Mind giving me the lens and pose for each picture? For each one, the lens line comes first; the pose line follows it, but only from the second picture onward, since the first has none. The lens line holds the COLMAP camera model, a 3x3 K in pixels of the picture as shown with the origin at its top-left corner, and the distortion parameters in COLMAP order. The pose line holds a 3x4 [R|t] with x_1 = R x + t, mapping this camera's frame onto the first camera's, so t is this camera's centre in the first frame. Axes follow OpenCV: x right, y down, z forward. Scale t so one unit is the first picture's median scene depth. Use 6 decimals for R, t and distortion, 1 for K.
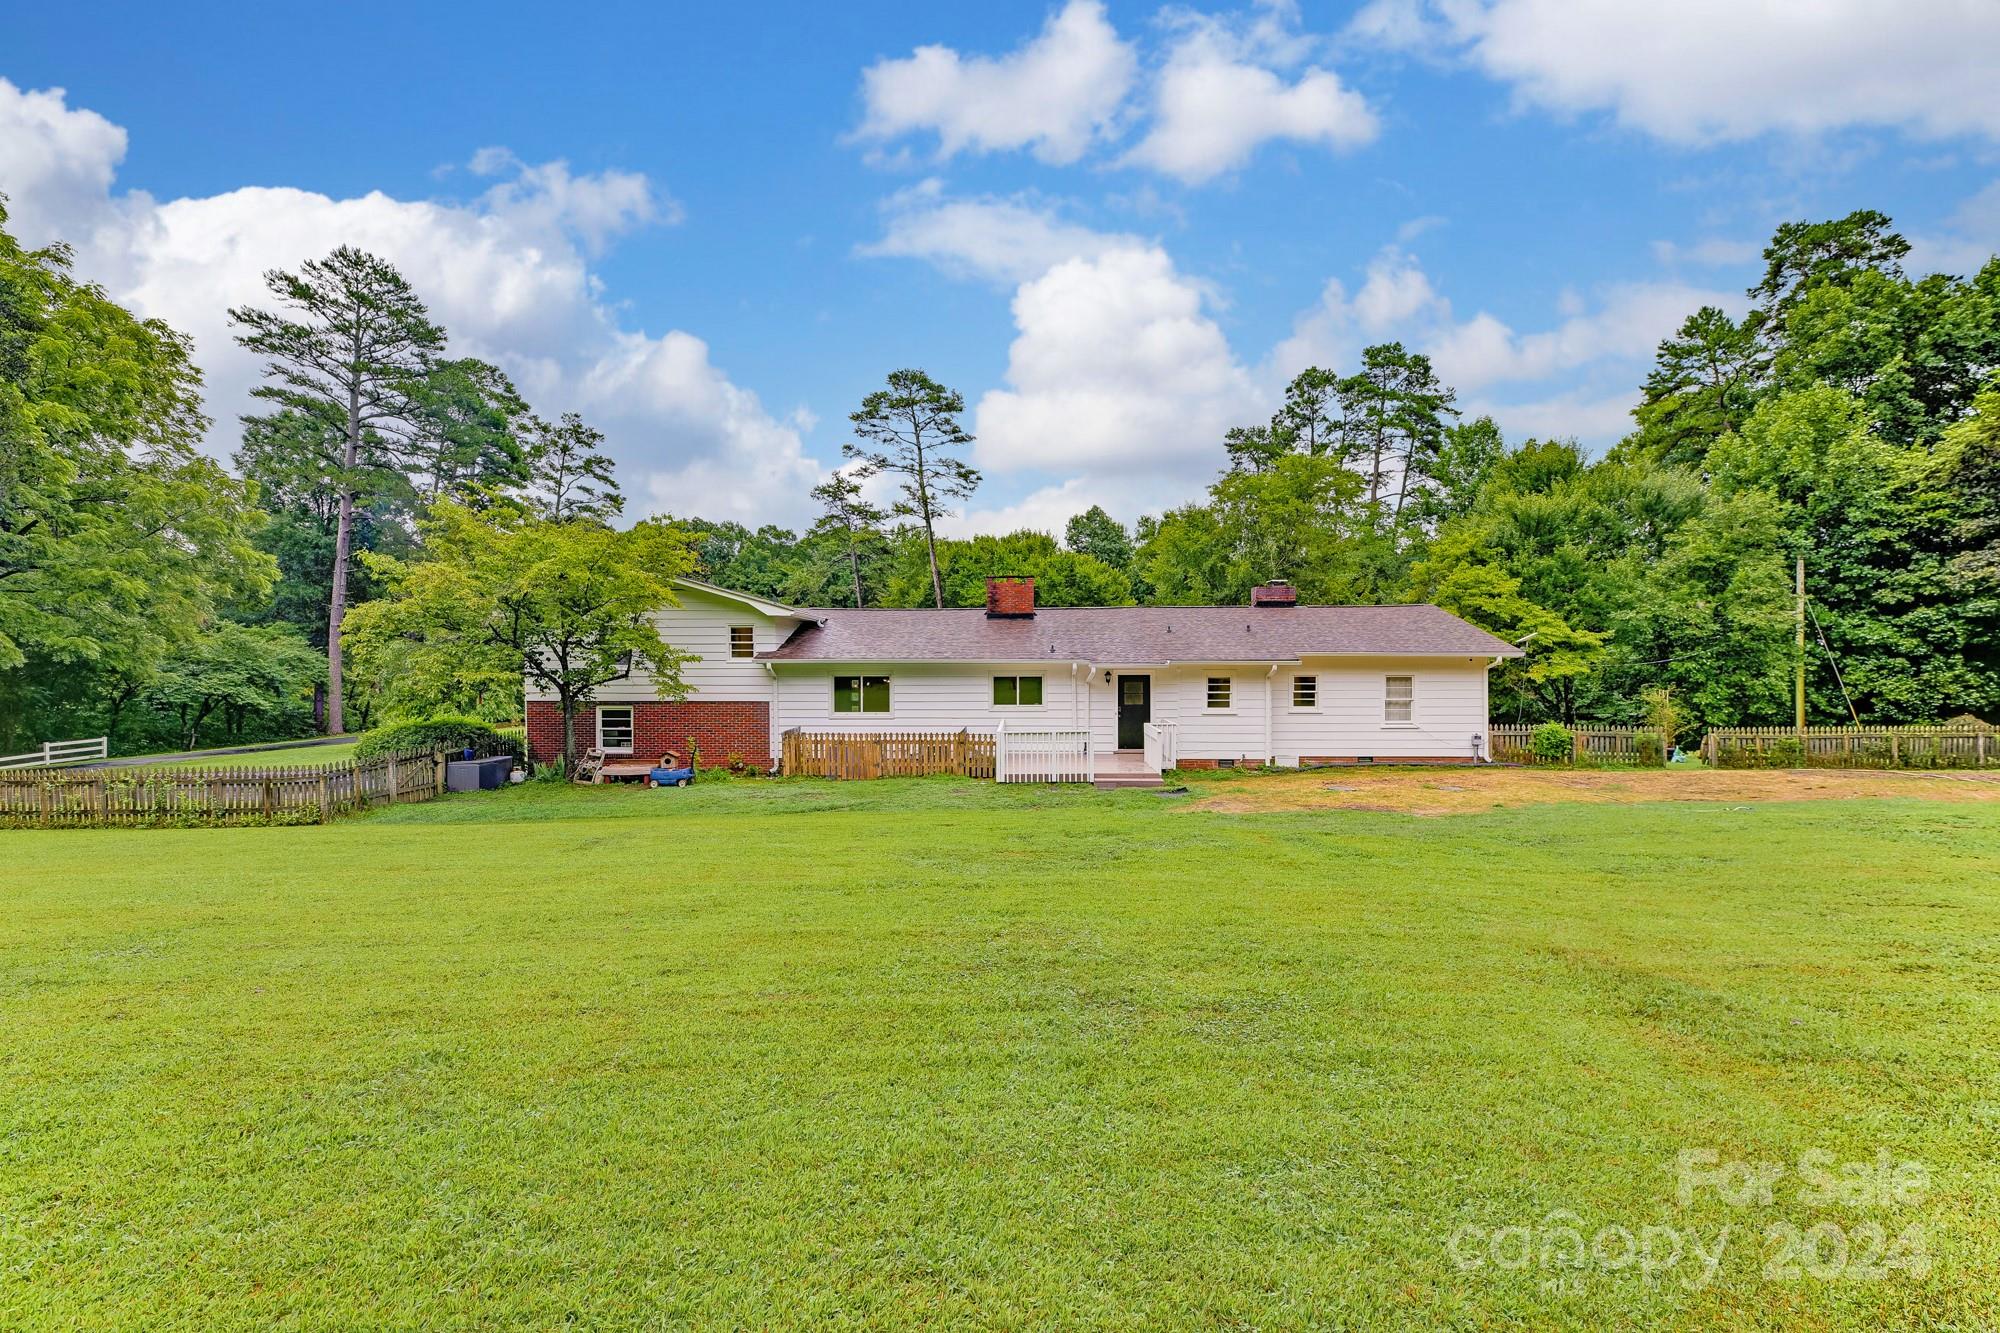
lens RADIAL K [[796.2, 0, 1039.2], [0, 796.2, 646.8], [0, 0, 1]] dist [0.002096, -0.003881]
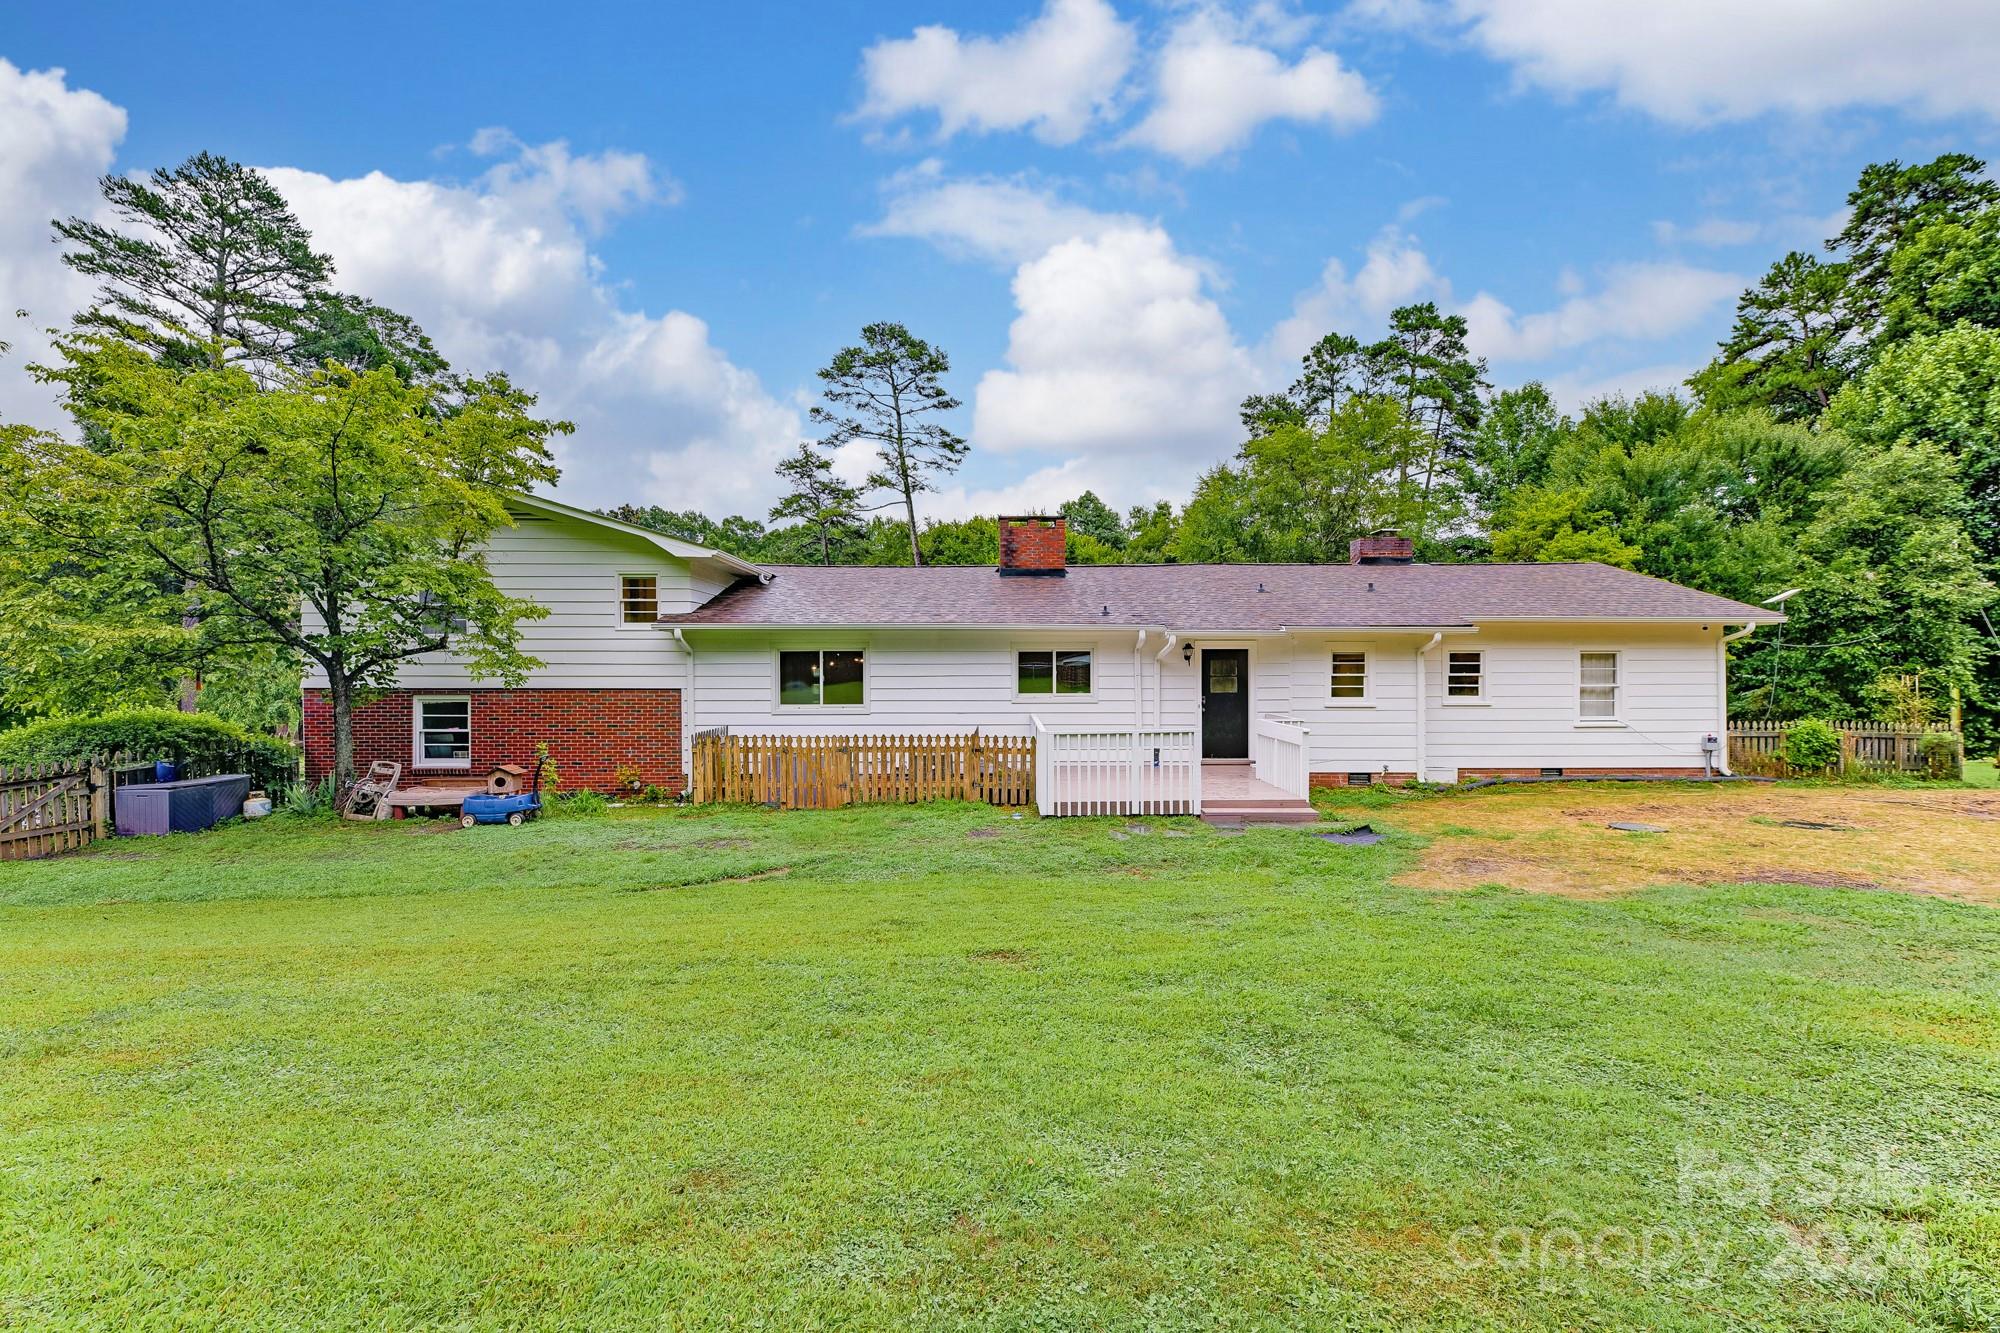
lens RADIAL K [[796.2, 0, 1039.2], [0, 796.2, 646.8], [0, 0, 1]] dist [0.002096, -0.003881]
pose [[0.999527, 0.000471, 0.030751, -0.035020], [-0.000287, 0.999982, -0.006002, 0.021683], [-0.030753, 0.005990, 0.999509, 0.188578]]
